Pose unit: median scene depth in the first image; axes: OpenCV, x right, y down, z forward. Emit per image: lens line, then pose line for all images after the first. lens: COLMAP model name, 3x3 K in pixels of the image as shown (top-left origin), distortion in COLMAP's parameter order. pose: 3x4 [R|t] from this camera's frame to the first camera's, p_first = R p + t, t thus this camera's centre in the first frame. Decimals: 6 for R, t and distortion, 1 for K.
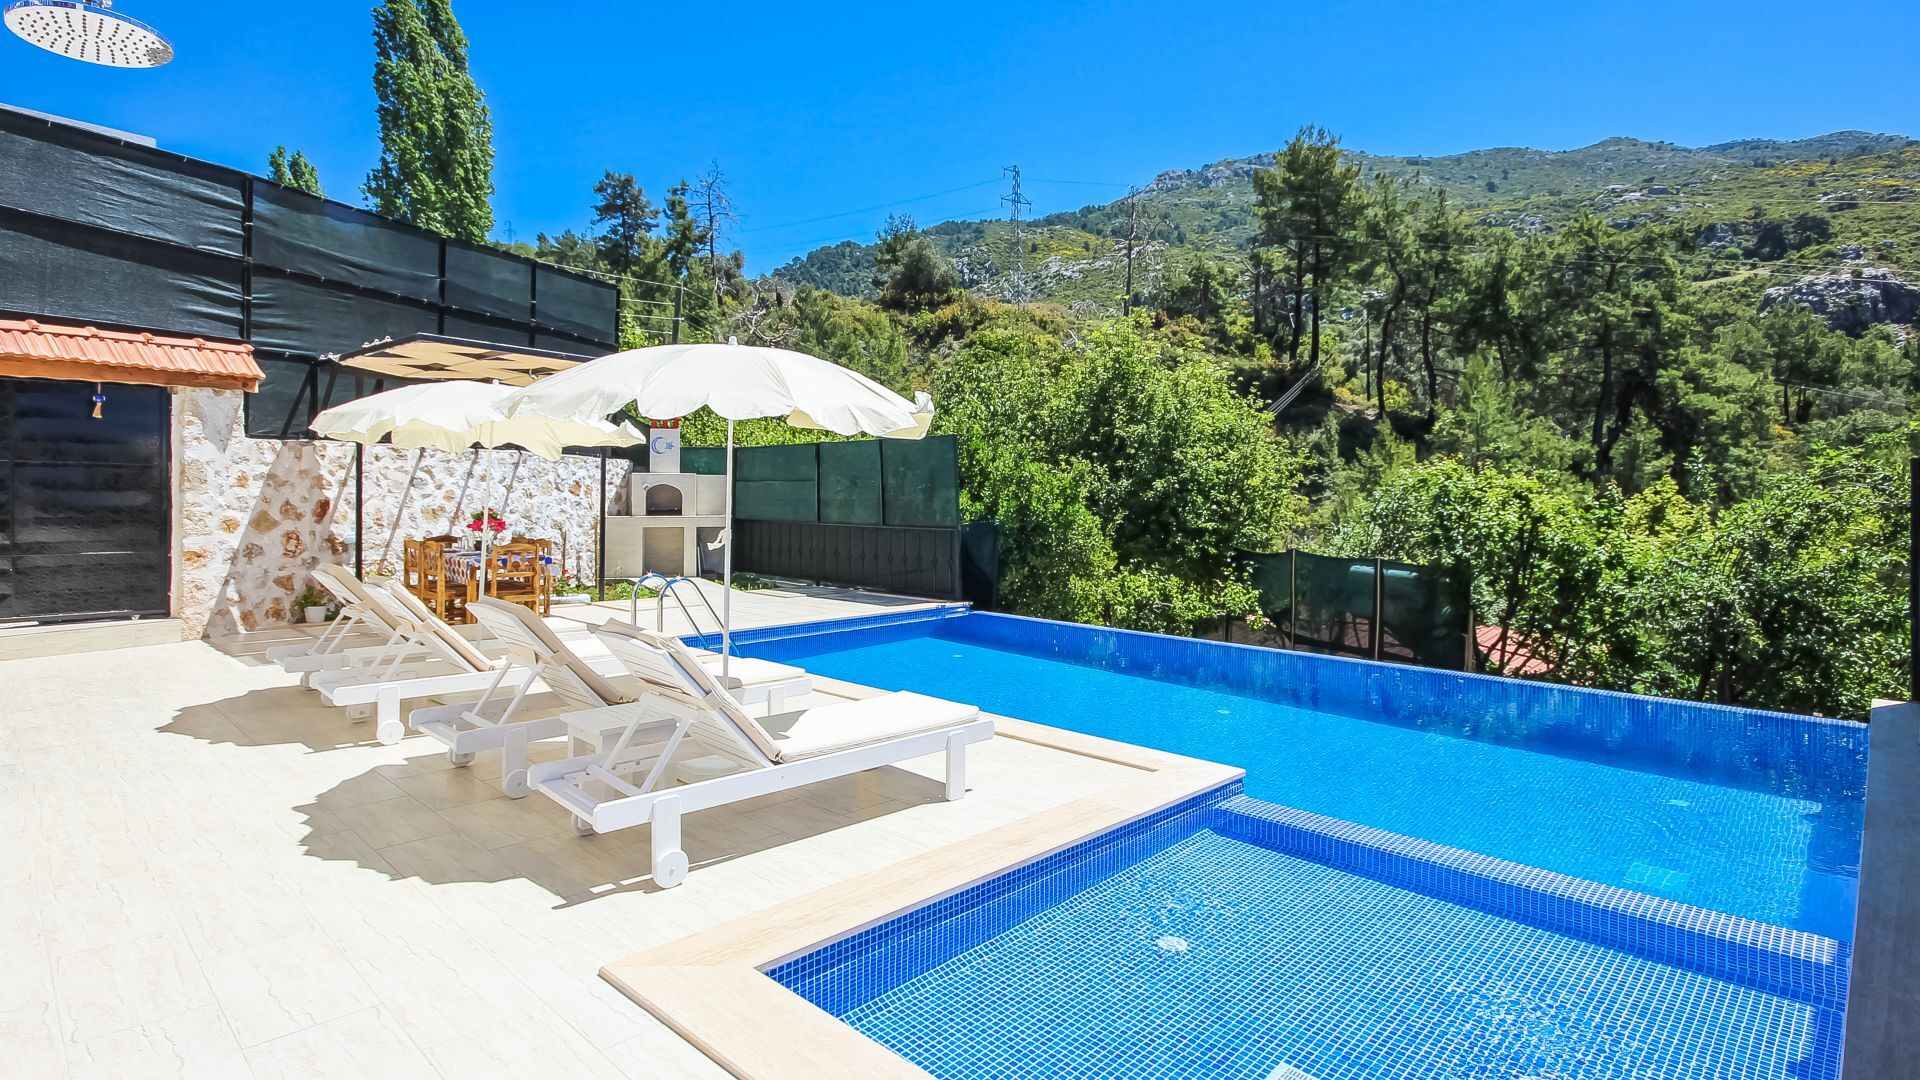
lens RADIAL K [[951.7, 0, 938.1], [0, 951.7, 483.6], [0, 0, 1]] dist [0.003879, -0.006452]
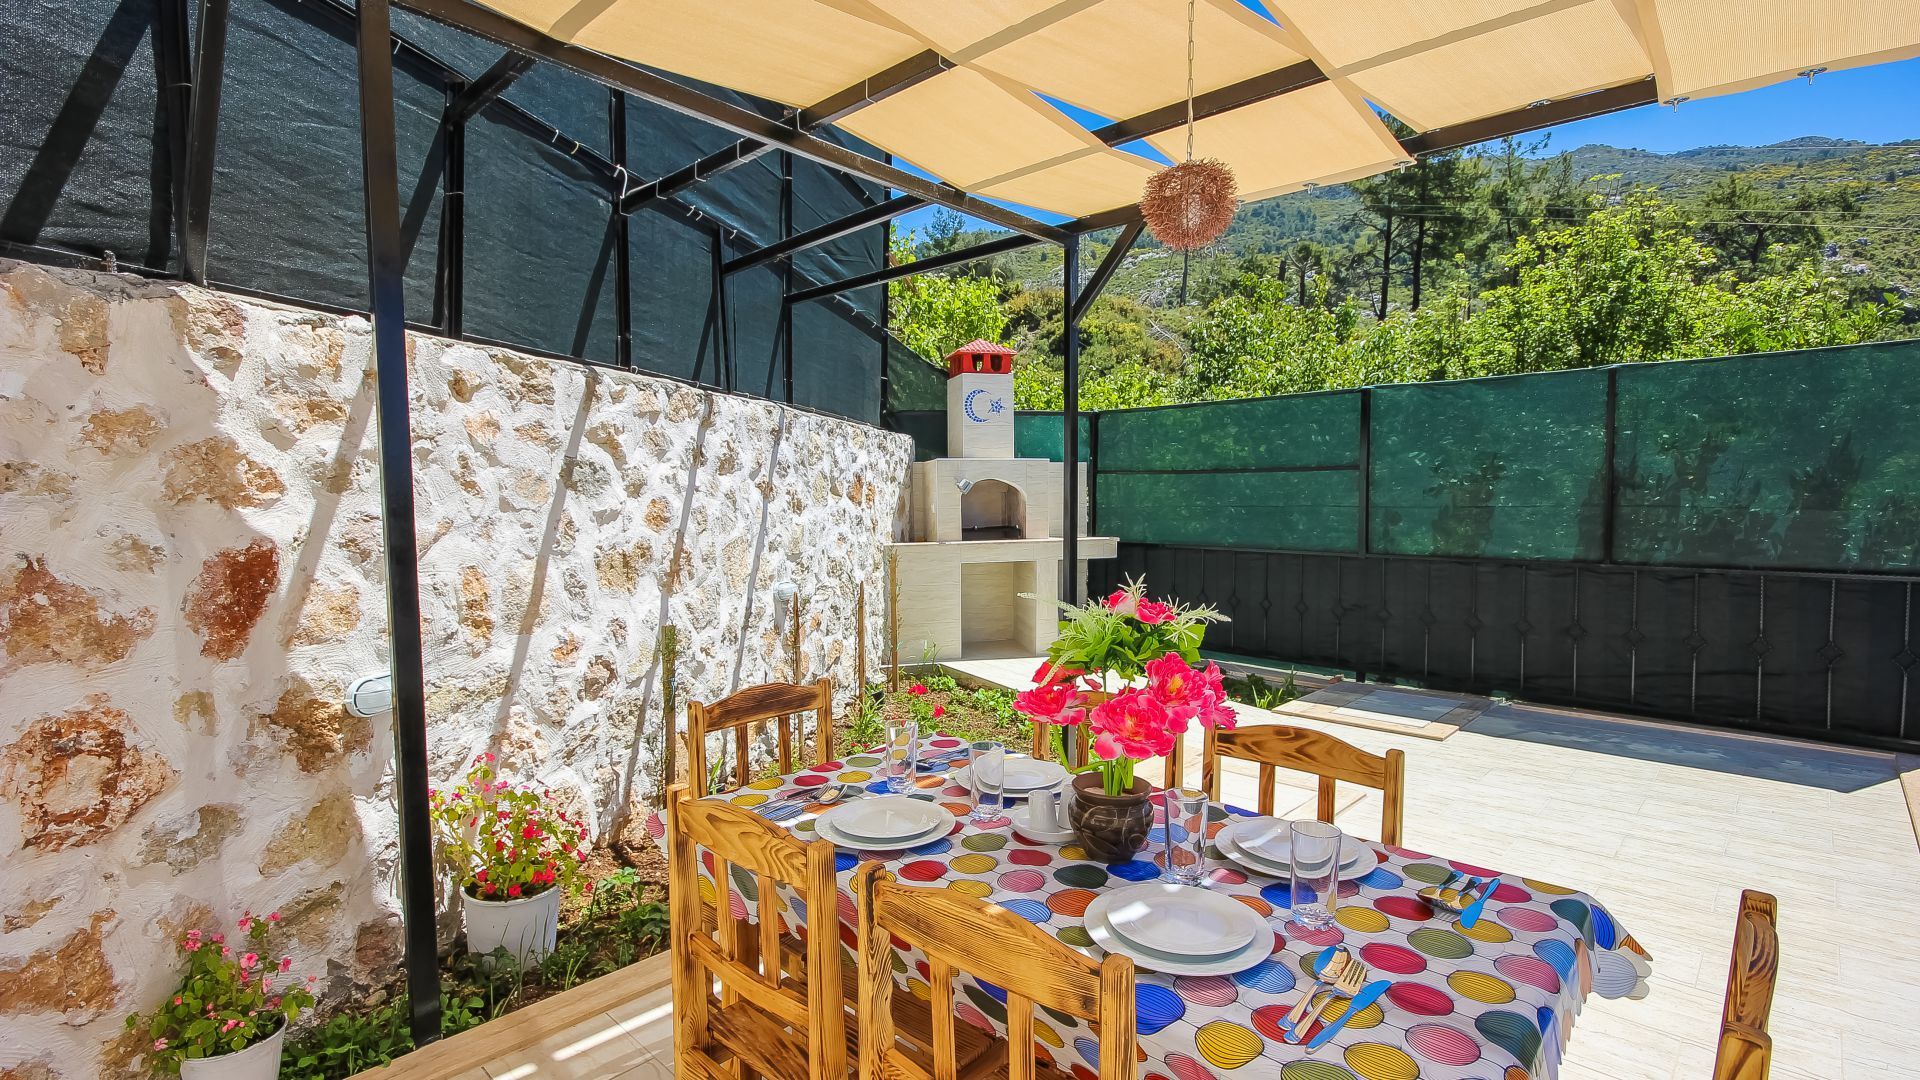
lens RADIAL K [[883.4, 0, 964.0], [0, 883.4, 544.7], [0, 0, 1]] dist [-0.005540, -0.000179]
pose [[0.999761, -0.016312, 0.014550, -0.284182], [0.015267, 0.997482, 0.069261, 0.002210], [-0.015643, -0.069022, 0.997492, 0.469761]]
